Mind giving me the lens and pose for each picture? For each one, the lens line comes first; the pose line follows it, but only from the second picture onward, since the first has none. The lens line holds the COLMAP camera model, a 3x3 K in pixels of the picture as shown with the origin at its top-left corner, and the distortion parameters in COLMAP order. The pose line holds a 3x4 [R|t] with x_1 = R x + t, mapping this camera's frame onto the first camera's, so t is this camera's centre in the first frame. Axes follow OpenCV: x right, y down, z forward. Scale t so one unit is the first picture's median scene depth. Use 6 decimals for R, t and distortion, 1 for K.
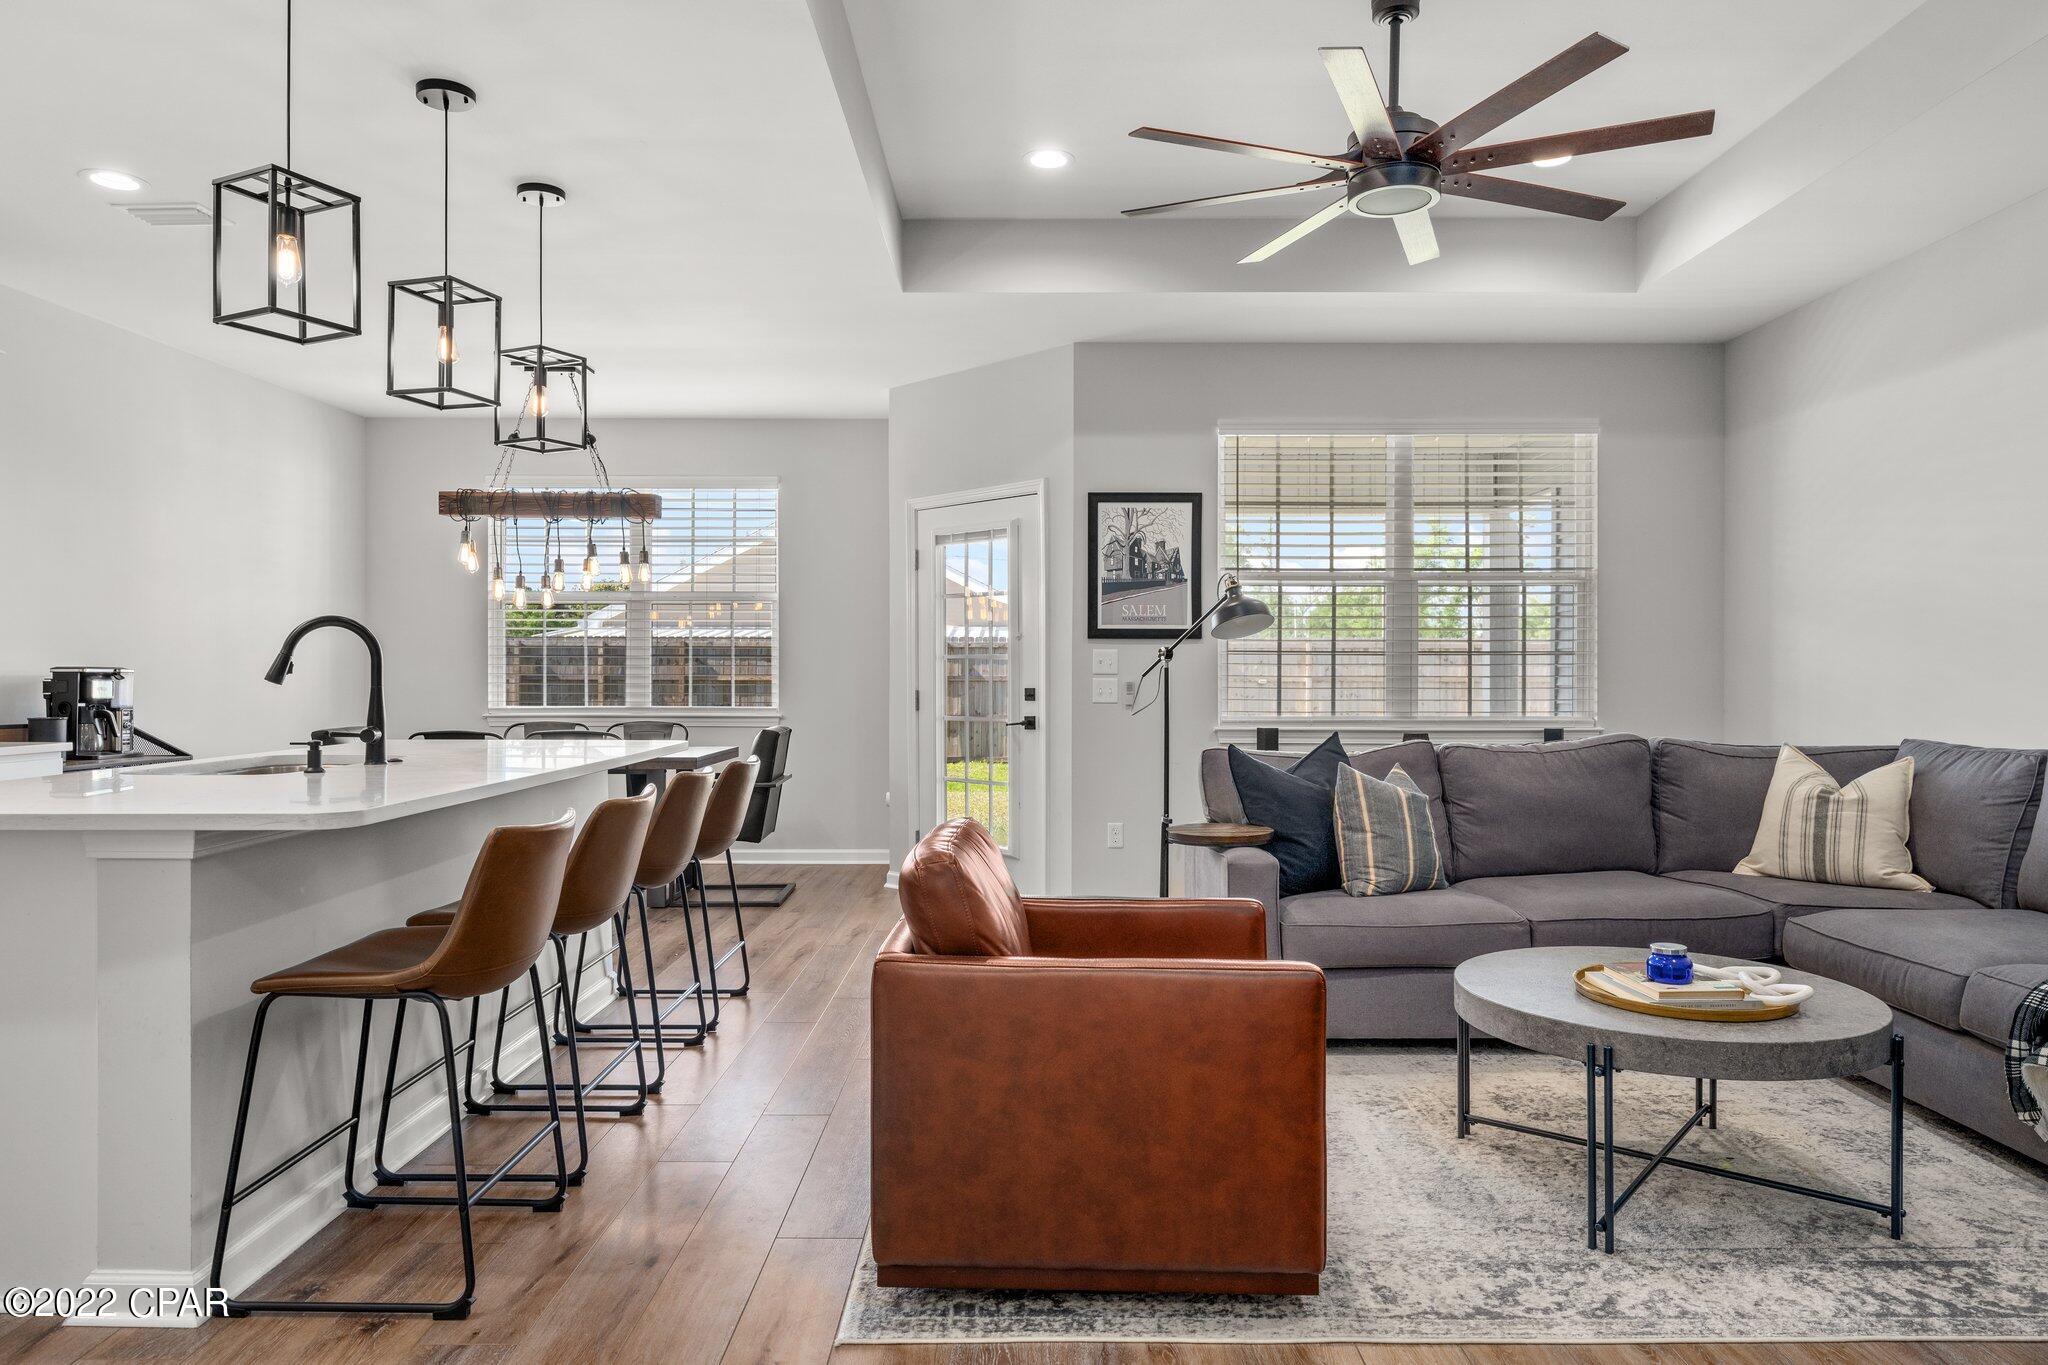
lens RADIAL K [[1250.0, 0, 1019.0], [0, 1250.0, 682.7], [0, 0, 1]] dist [0.005631, -0.004068]
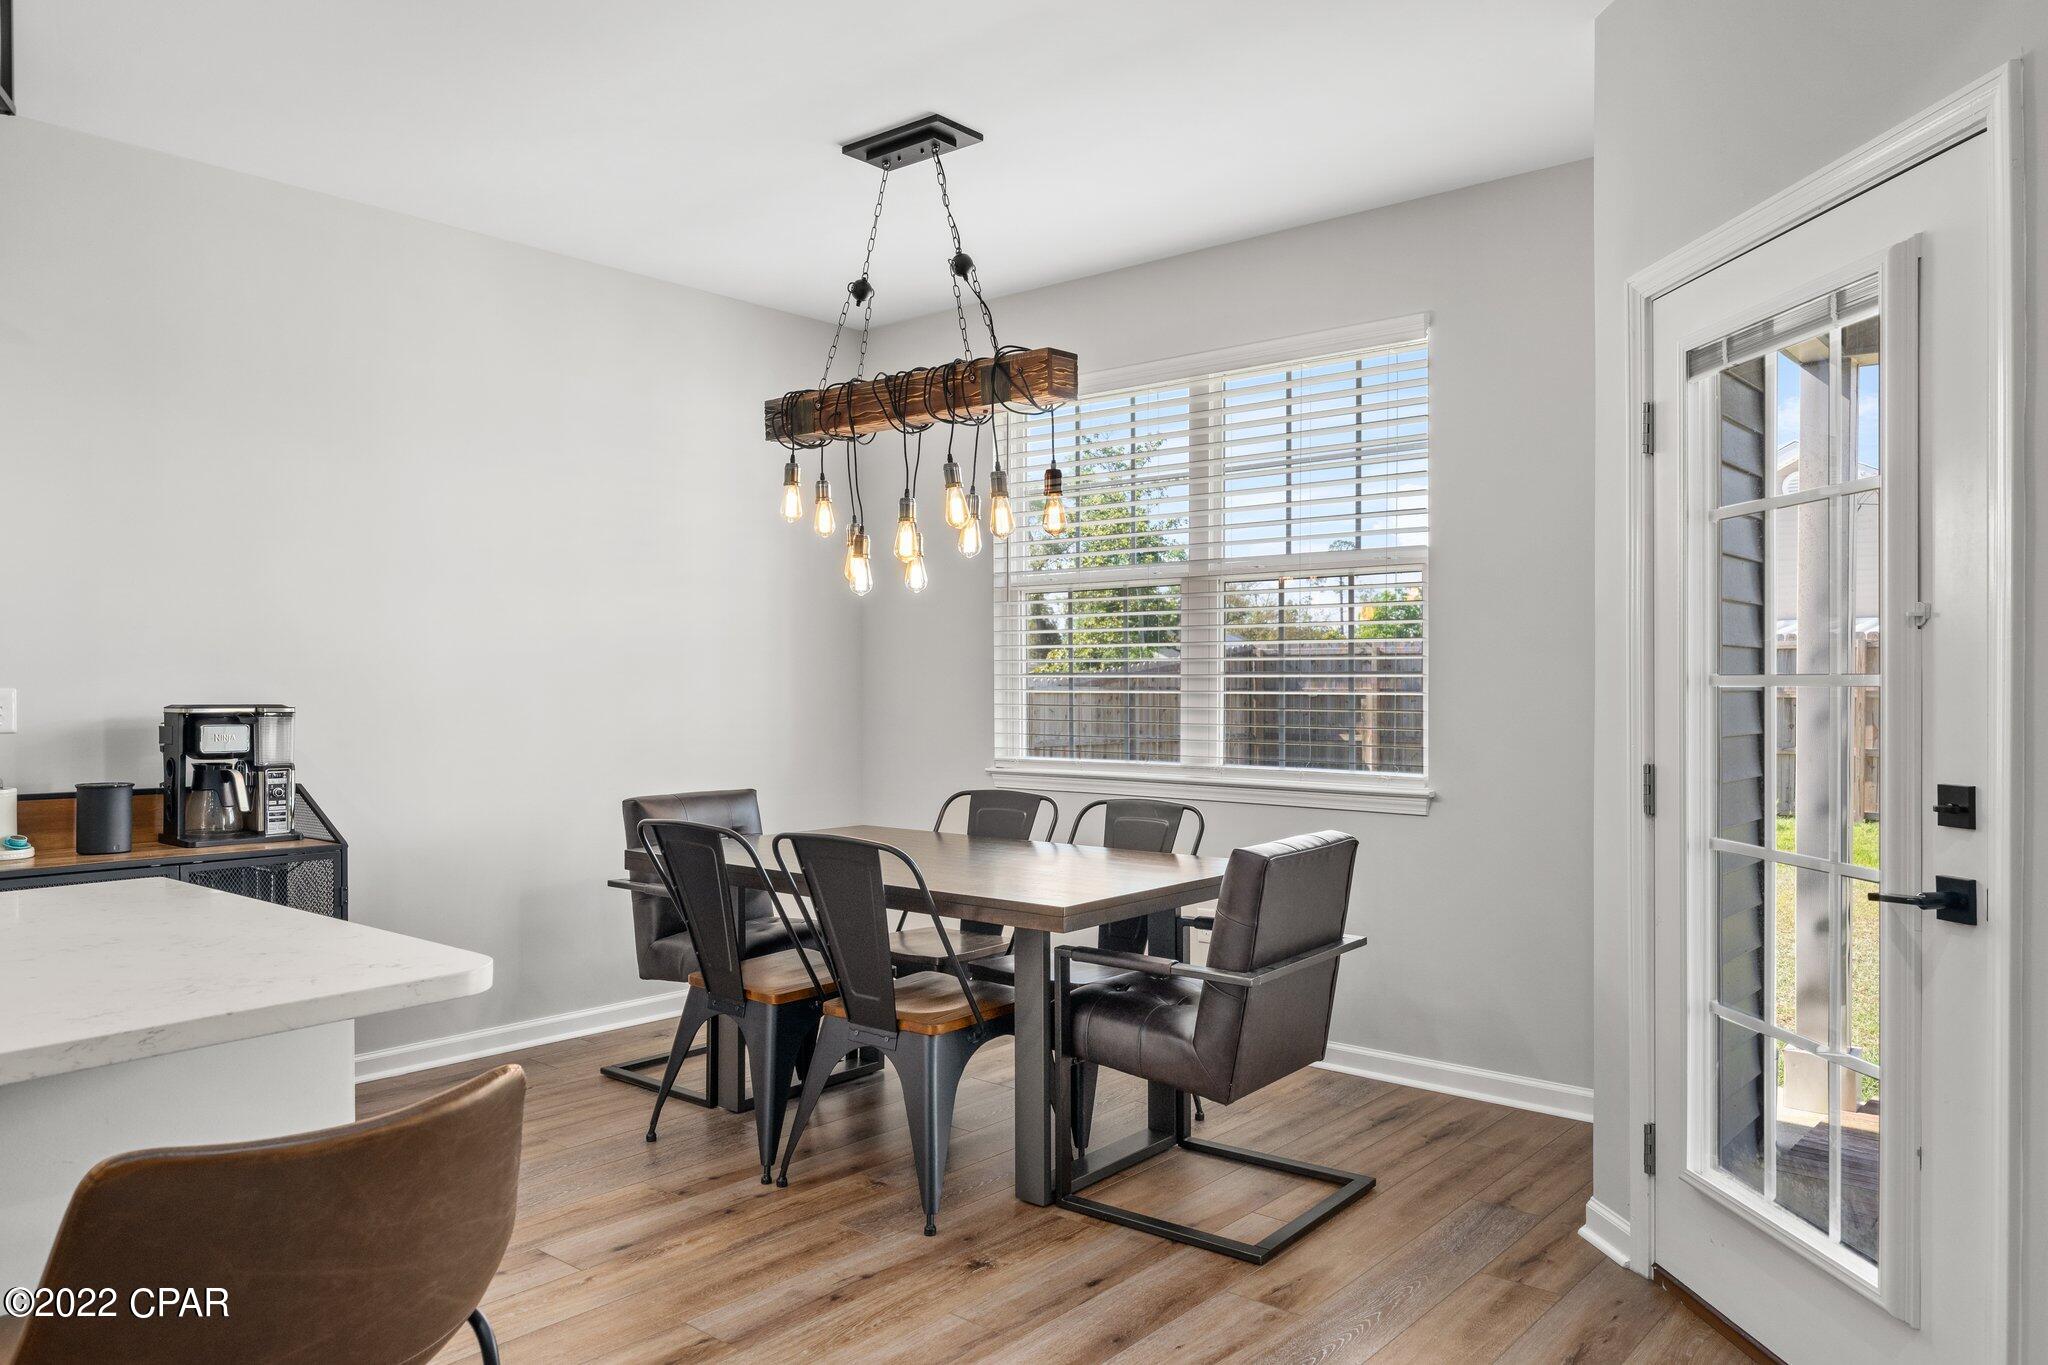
lens RADIAL K [[1398.9, 0, 1029.2], [0, 1398.9, 686.9], [0, 0, 1]] dist [0.010618, -0.001436]
pose [[0.762020, 0.000392, -0.647553, 0.060350], [-0.003707, 0.999986, -0.003758, -0.018174], [0.647542, 0.005264, 0.762011, 0.623270]]
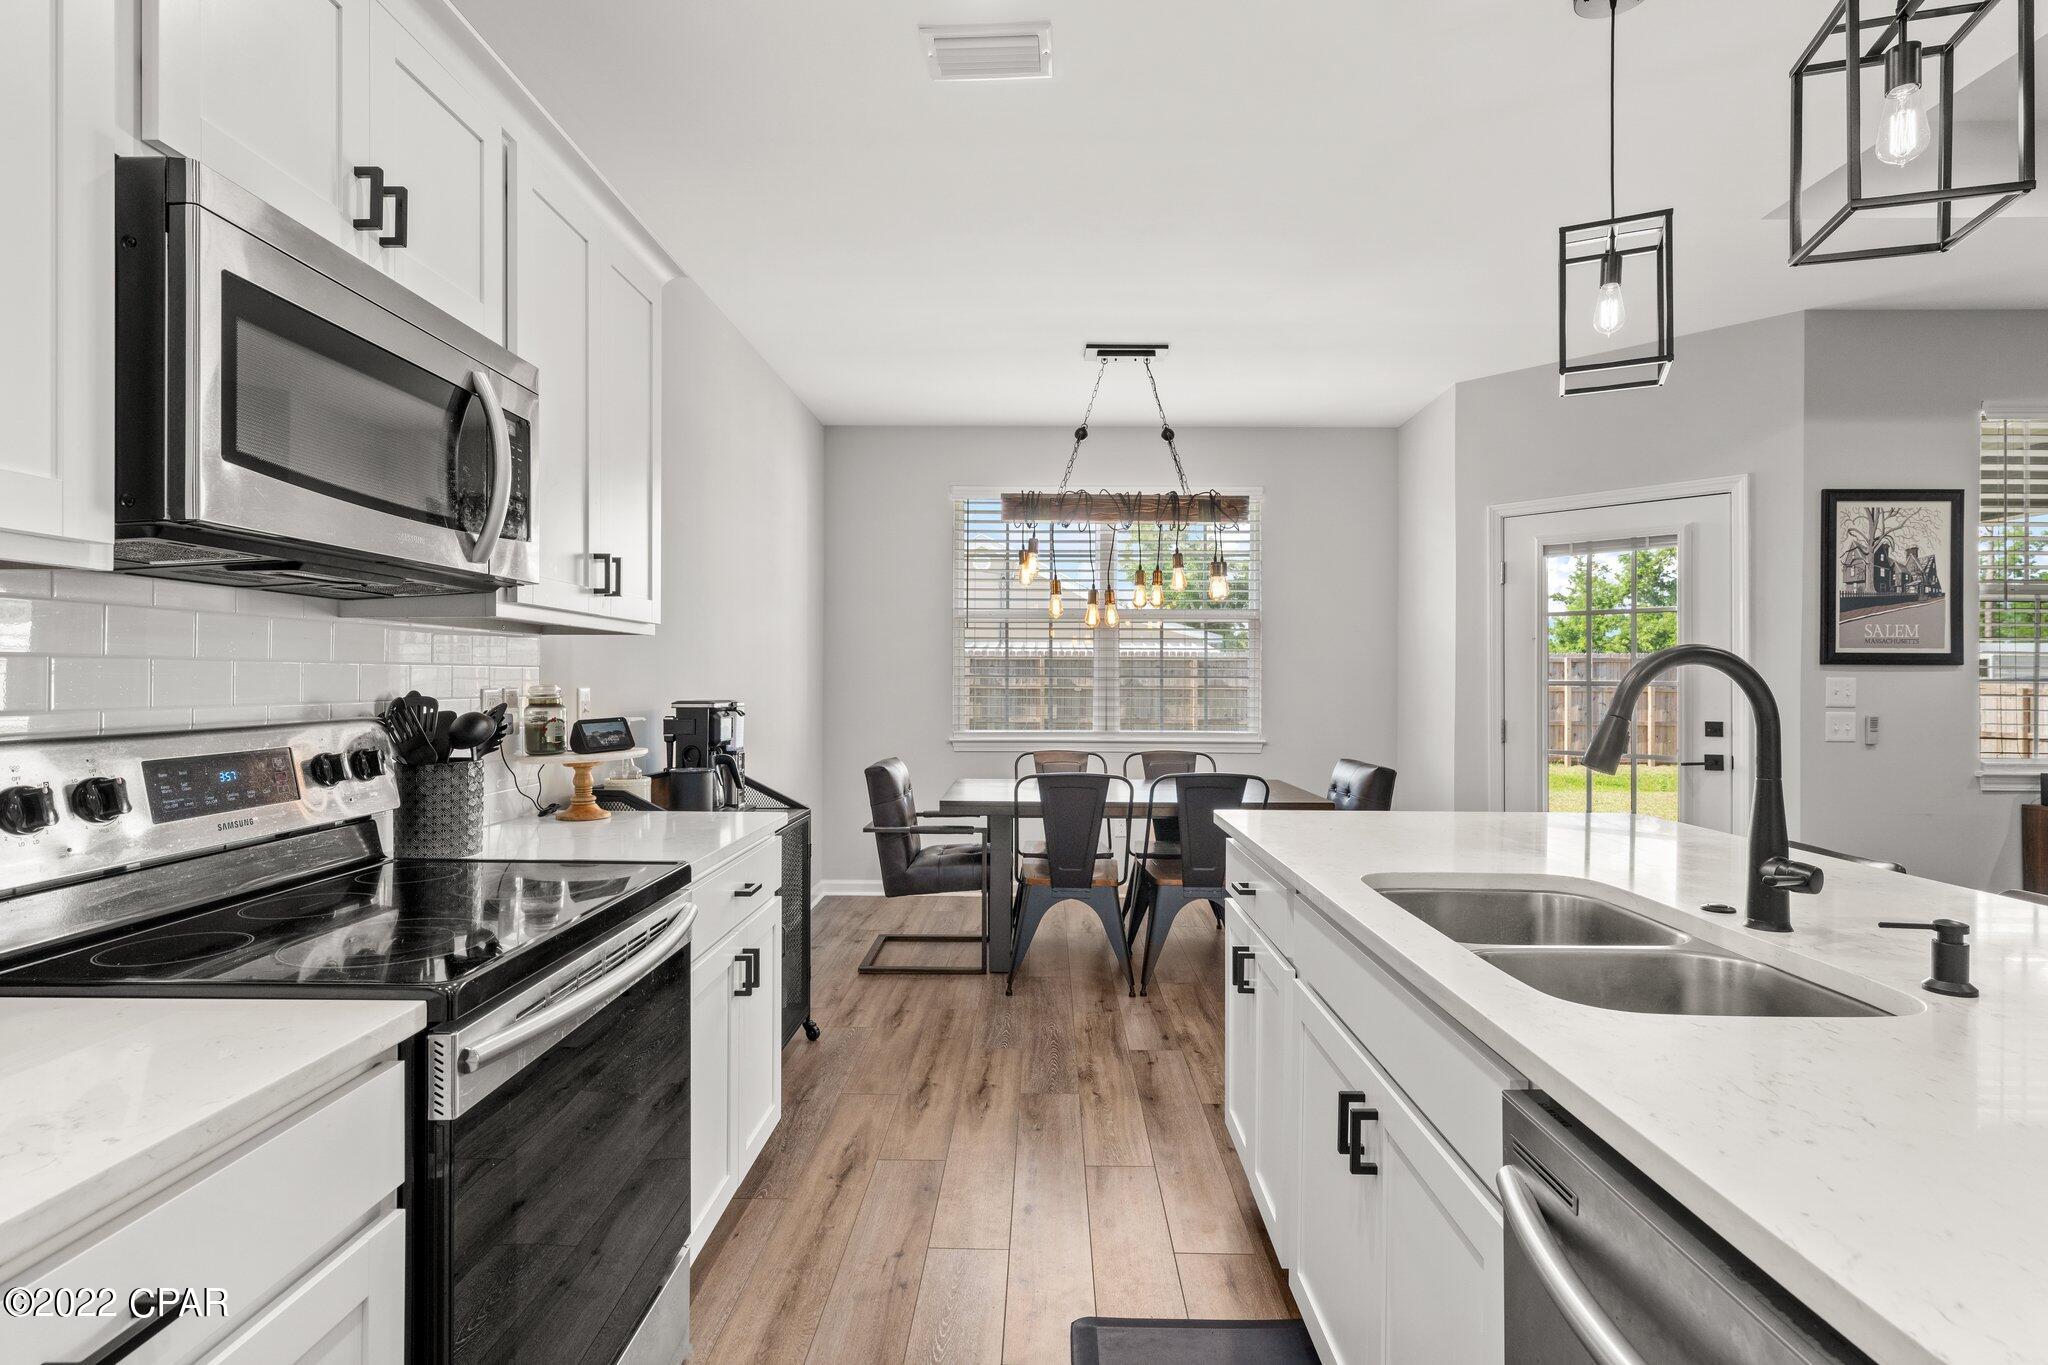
lens RADIAL K [[1019.9, 0, 1022.4], [0, 1019.9, 673.2], [0, 0, 1]] dist [-0.002883, -0.000183]
pose [[0.999822, 0.002414, -0.018703, -0.466228], [-0.002668, 0.999904, -0.013566, -0.018926], [0.018668, 0.013614, 0.999733, 0.312982]]
